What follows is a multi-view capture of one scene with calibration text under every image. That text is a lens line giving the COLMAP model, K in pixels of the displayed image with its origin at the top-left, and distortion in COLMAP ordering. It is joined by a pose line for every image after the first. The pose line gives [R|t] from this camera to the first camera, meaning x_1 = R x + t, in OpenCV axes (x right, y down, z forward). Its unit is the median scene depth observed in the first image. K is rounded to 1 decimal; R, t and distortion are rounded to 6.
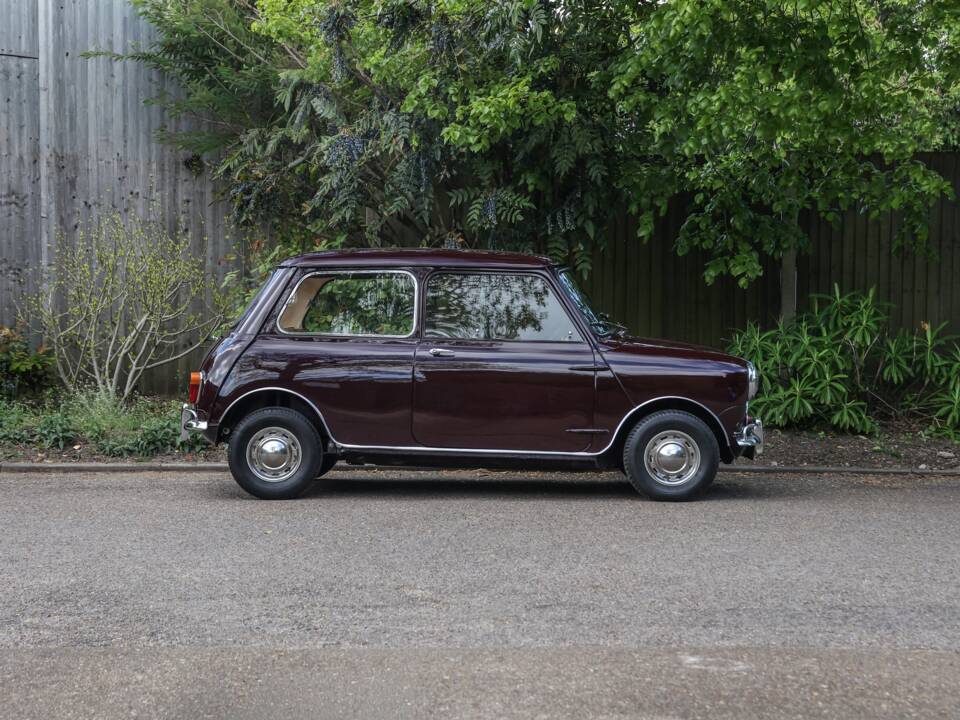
lens RADIAL K [[1866.6, 0, 480.0], [0, 1866.6, 360.0], [0, 0, 1]] dist [0.276552, 0.068577]
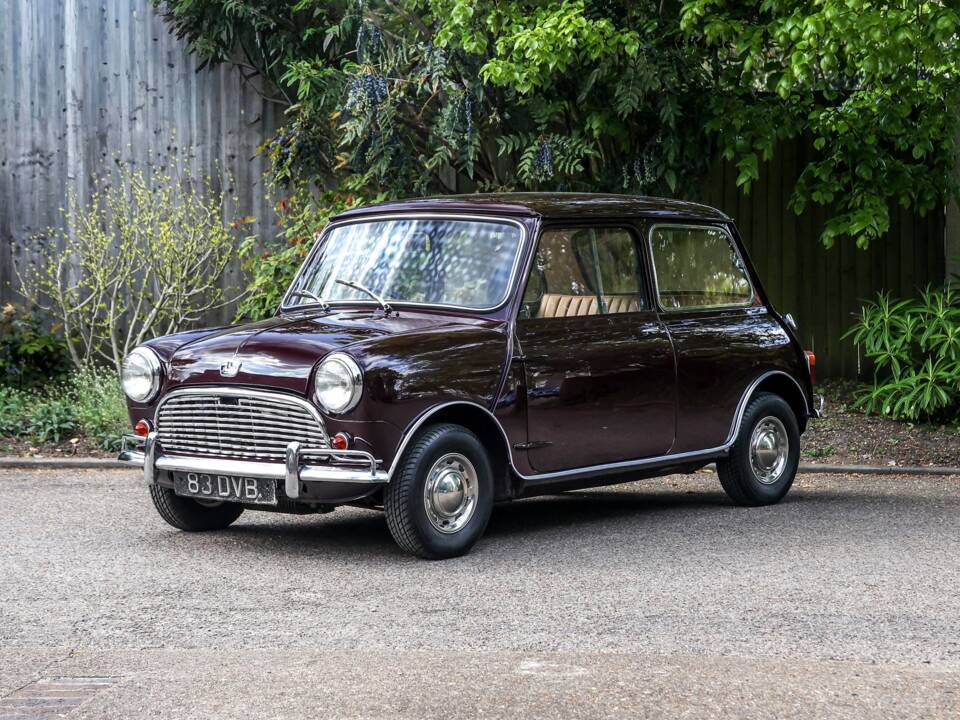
lens RADIAL K [[2291.7, 0, 488.4], [0, 2291.7, 305.3], [0, 0, 1]] dist [0.242653, 0.413423]
pose [[0.991047, -0.005101, -0.133413, 0.115575], [0.001941, 0.999715, -0.023799, 0.009753], [0.133496, 0.023327, 0.990775, -0.023913]]
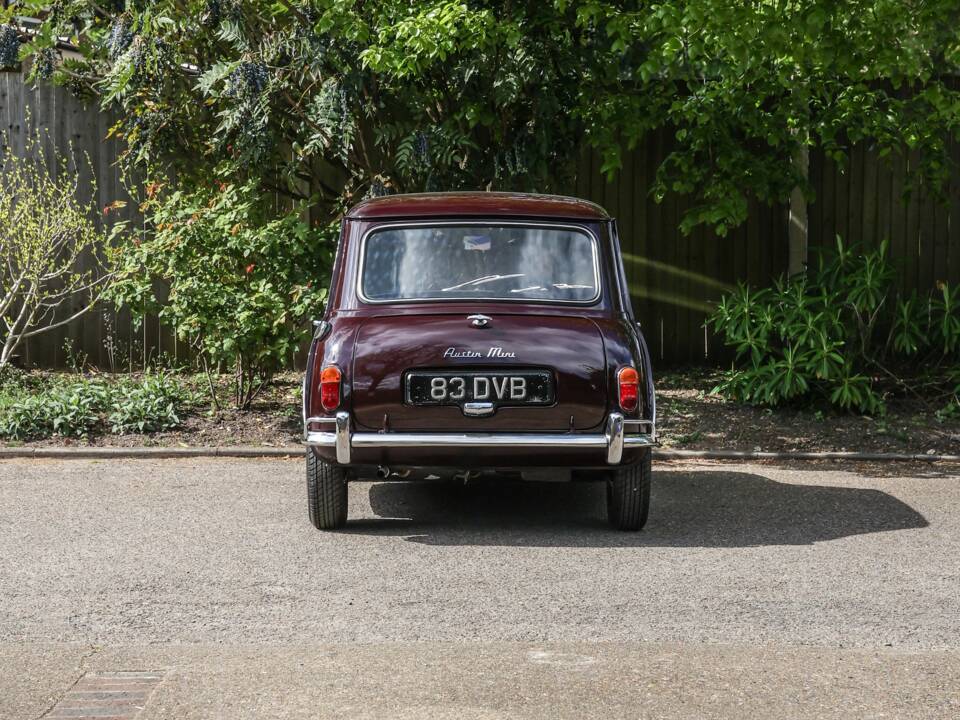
lens RADIAL K [[2389.8, 0, 483.9], [0, 2389.8, 383.2], [0, 0, 1]] dist [0.259446, 0.016135]
pose [[0.999826, -0.000023, -0.018668, 0.052484], [0.000487, 0.999691, 0.024848, -0.001510], [0.018662, -0.024853, 0.999517, -0.083327]]
